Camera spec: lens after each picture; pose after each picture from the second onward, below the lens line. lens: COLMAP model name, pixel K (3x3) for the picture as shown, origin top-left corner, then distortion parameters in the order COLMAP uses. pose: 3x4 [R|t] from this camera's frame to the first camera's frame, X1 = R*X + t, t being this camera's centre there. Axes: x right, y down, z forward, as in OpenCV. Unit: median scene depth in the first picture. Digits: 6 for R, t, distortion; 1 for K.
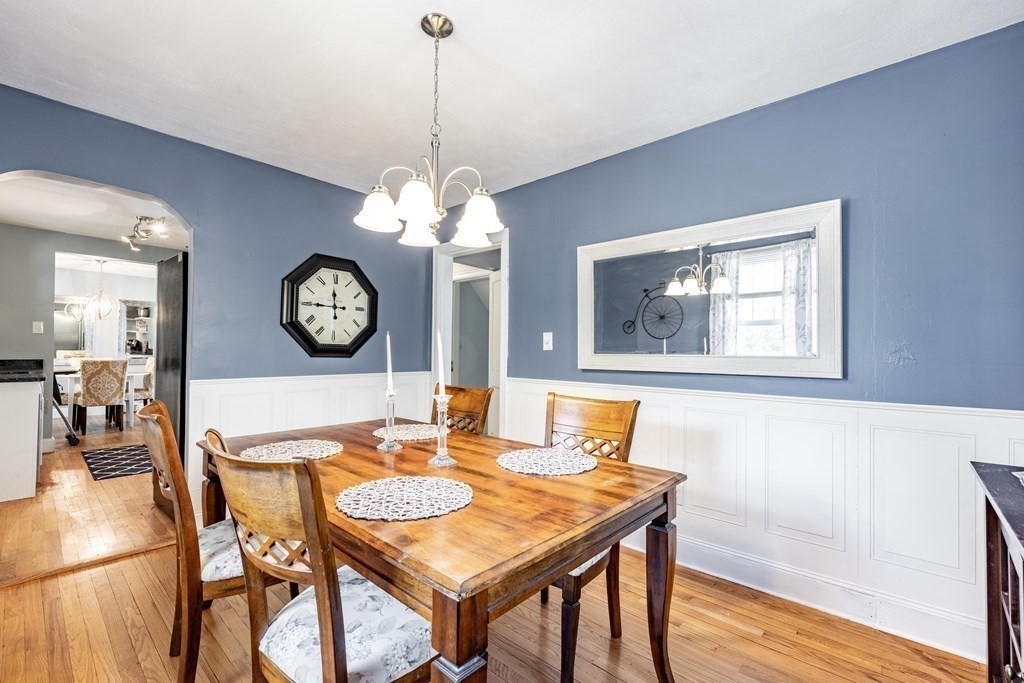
lens RADIAL K [[437.0, 0, 501.0], [0, 437.0, 343.4], [0, 0, 1]] dist [-0.009069, -0.000145]
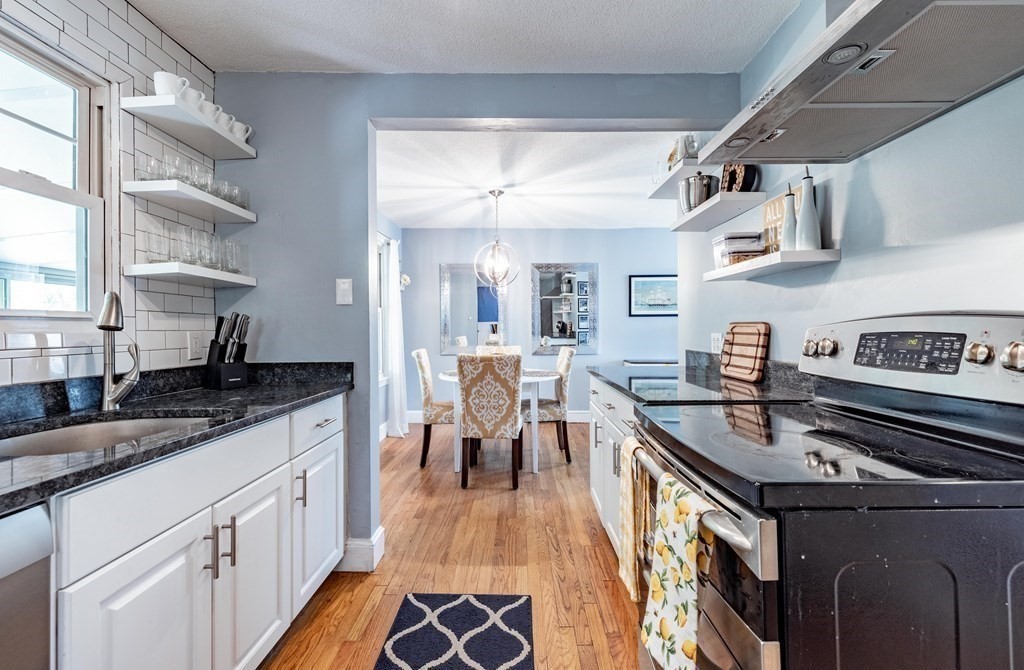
lens RADIAL K [[439.6, 0, 516.4], [0, 439.6, 330.3], [0, 0, 1]] dist [0.000171, -0.000153]
pose [[0.672731, -0.011817, -0.739793, -0.471047], [0.025532, 0.999648, 0.007250, 0.004038], [0.739446, -0.023765, 0.672796, 0.640086]]
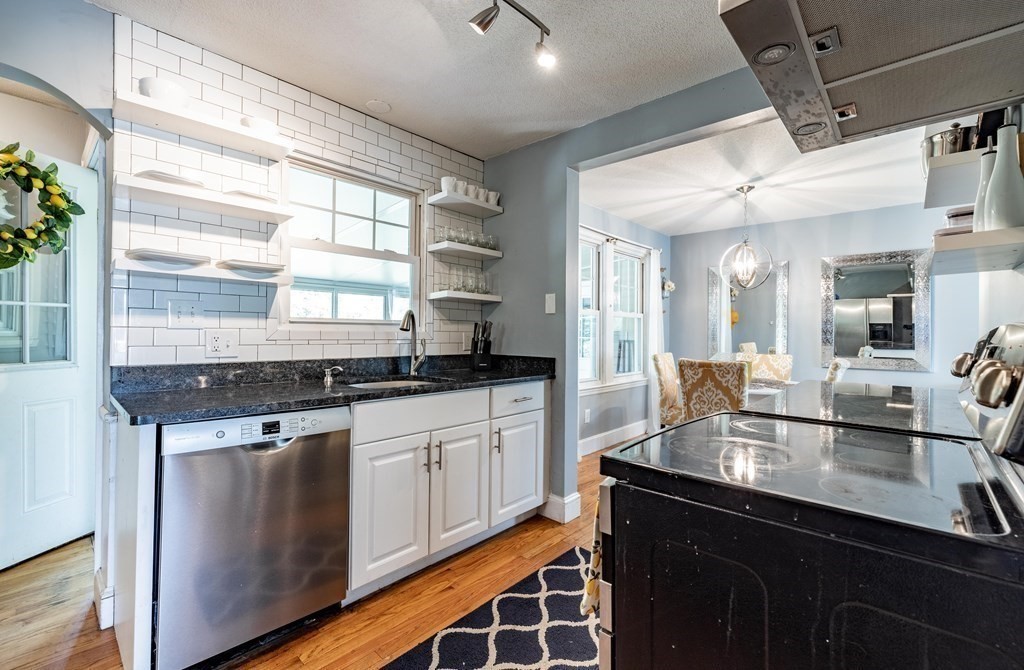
lens RADIAL K [[439.6, 0, 508.2], [0, 439.6, 333.4], [0, 0, 1]] dist [0.000171, -0.000153]
pose [[-0.012587, -0.008257, -0.999887, -0.360192], [0.006951, 0.999941, -0.008345, 0.006832], [0.999897, -0.007055, -0.012529, 0.739787]]
